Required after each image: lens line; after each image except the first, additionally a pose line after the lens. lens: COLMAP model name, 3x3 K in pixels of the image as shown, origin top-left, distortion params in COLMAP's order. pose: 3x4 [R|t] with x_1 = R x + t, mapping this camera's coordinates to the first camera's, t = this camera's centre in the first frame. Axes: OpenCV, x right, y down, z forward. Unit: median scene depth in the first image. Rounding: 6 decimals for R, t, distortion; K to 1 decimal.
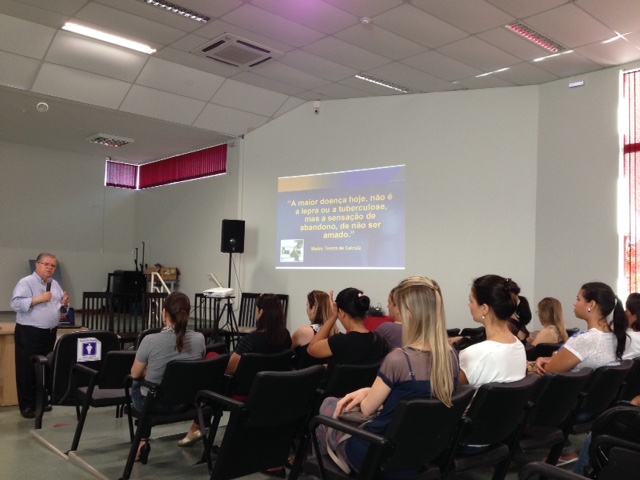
lens RADIAL K [[616.7, 0, 323.2], [0, 616.7, 237.6], [0, 0, 1]] dist [0.081210, 0.000000]
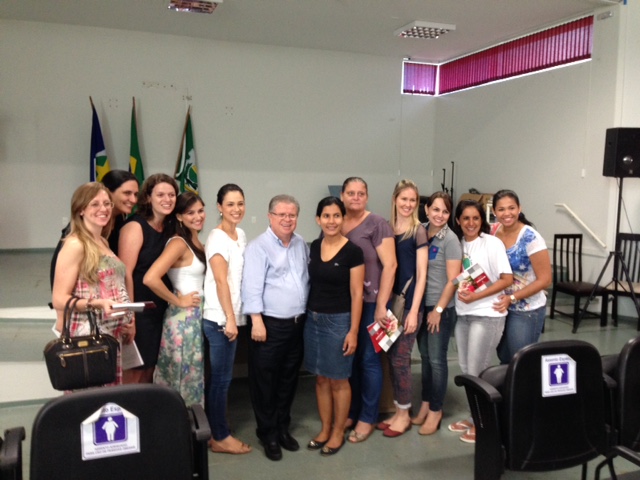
lens RADIAL K [[616.7, 0, 318.8], [0, 616.7, 240.2], [0, 0, 1]] dist [0.081210, 0.000000]
pose [[0.935452, 0.019454, -0.352919, -0.287674], [0.034186, 0.988823, 0.145121, -0.024739], [0.351798, -0.147818, 0.924331, 0.313543]]
